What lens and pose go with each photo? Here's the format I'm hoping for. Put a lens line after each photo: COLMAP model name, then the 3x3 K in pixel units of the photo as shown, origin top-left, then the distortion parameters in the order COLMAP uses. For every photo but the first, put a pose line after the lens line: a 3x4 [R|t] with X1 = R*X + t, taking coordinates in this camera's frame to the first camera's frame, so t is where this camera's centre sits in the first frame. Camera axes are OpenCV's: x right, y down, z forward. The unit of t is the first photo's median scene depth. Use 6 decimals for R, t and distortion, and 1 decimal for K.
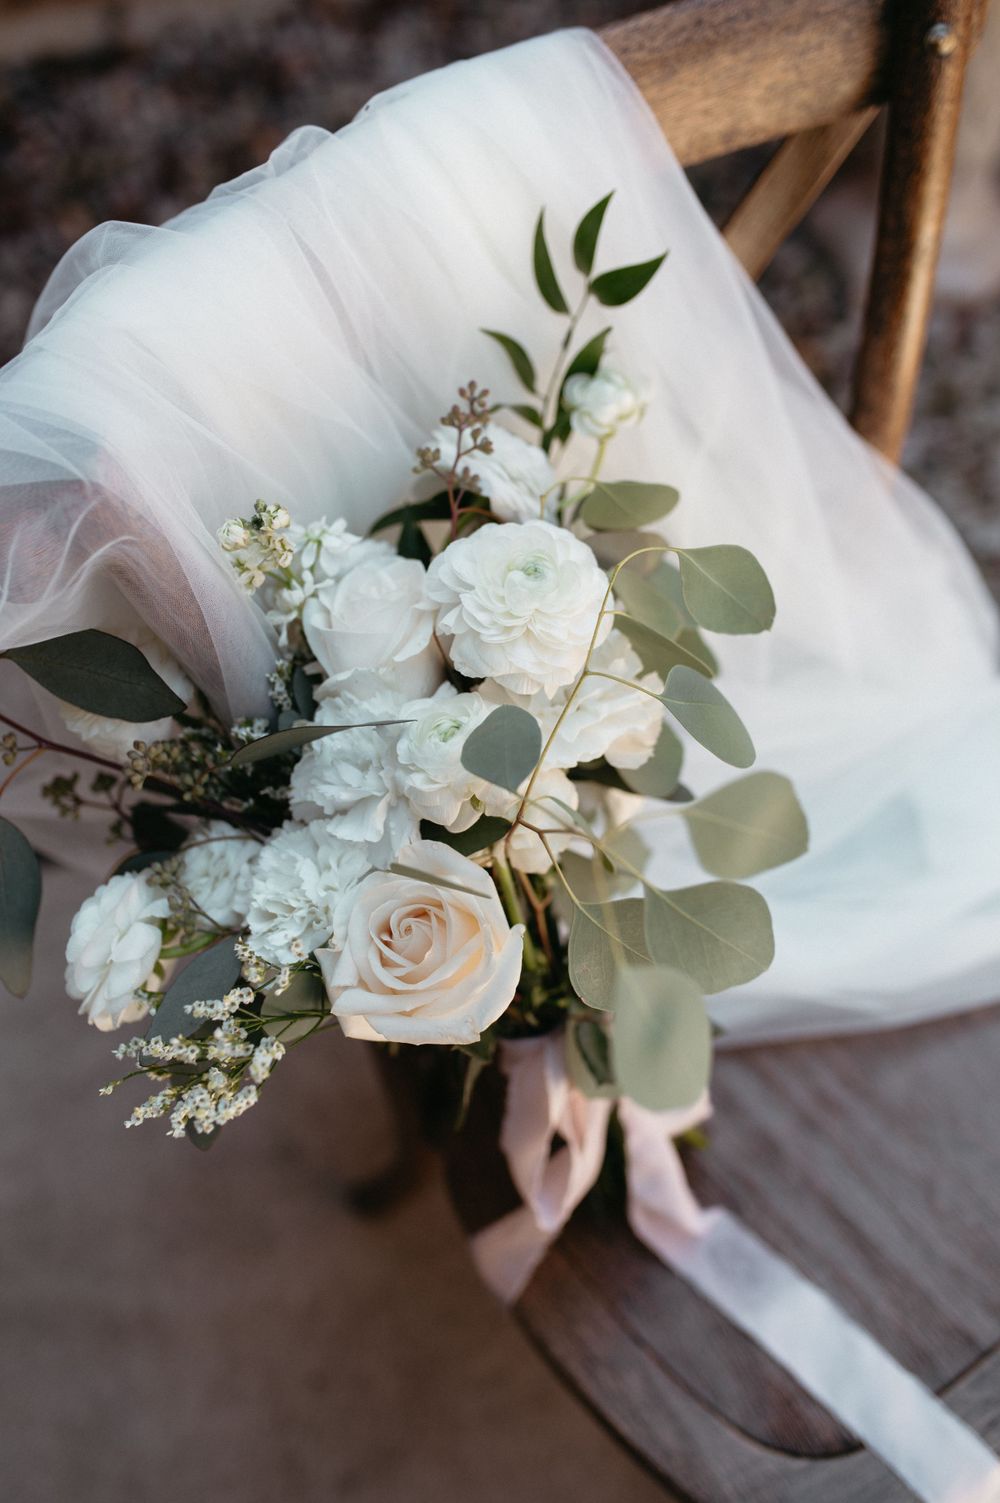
lens RADIAL K [[1512.6, 0, 491.7], [0, 1512.6, 752.9], [0, 0, 1]] dist [-0.037263, 0.000000]
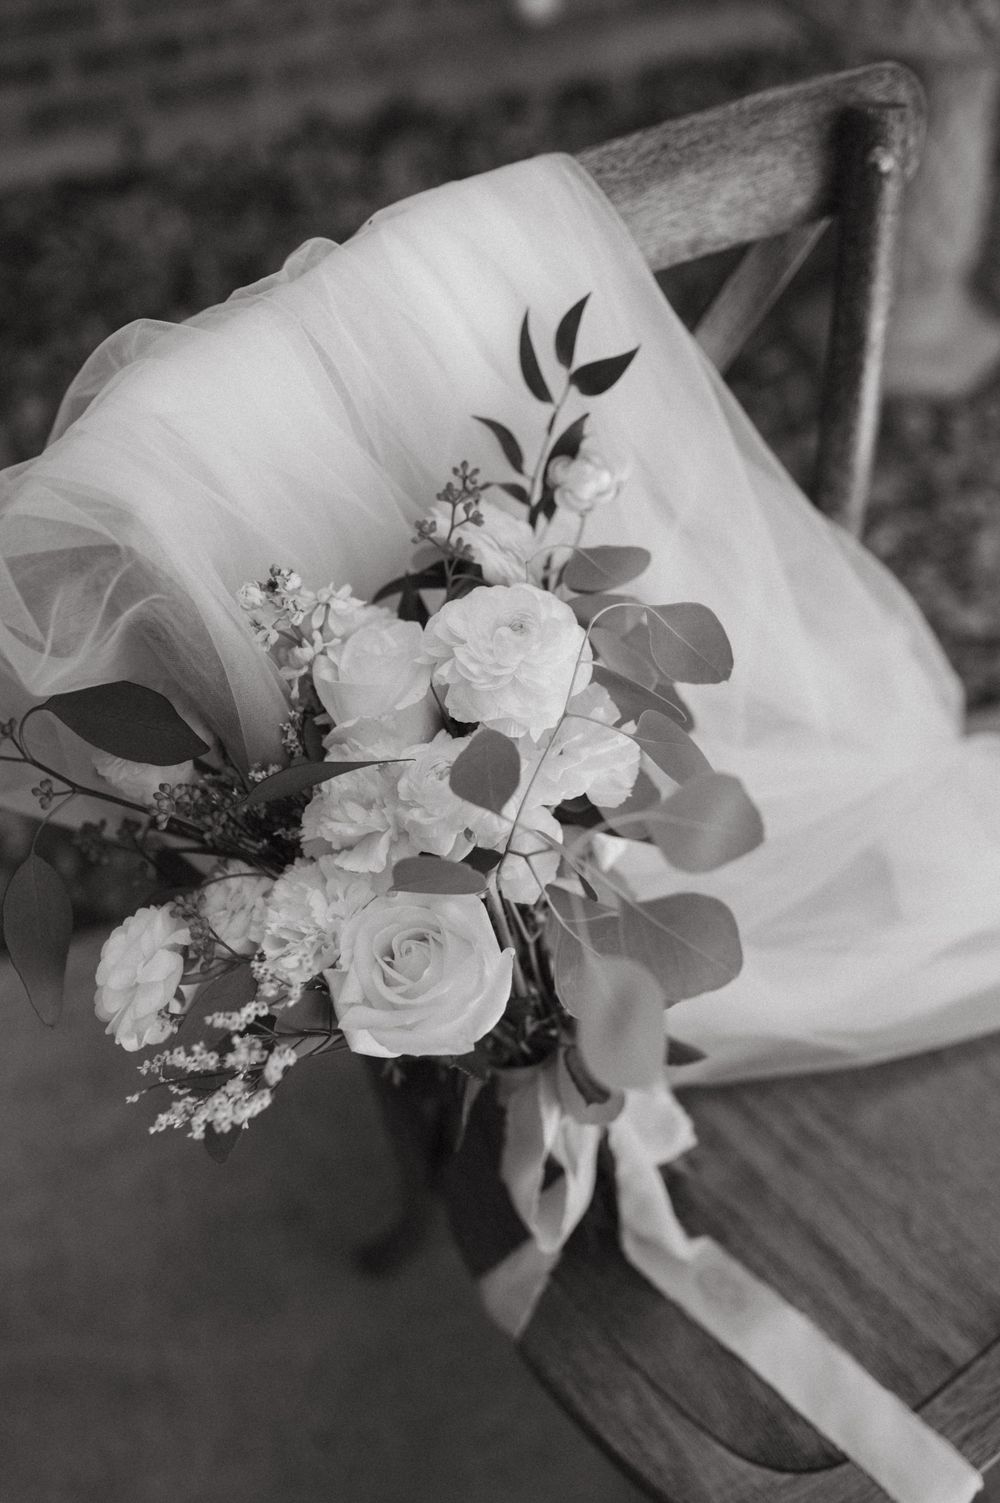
lens RADIAL K [[1512.6, 0, 503.9], [0, 1512.6, 749.4], [0, 0, 1]] dist [-0.037263, 0.000000]
pose [[0.999967, -0.007300, 0.003458, 0.010270], [0.007520, 0.997605, -0.068756, 0.041360], [-0.002947, 0.068780, 0.997628, -0.095537]]
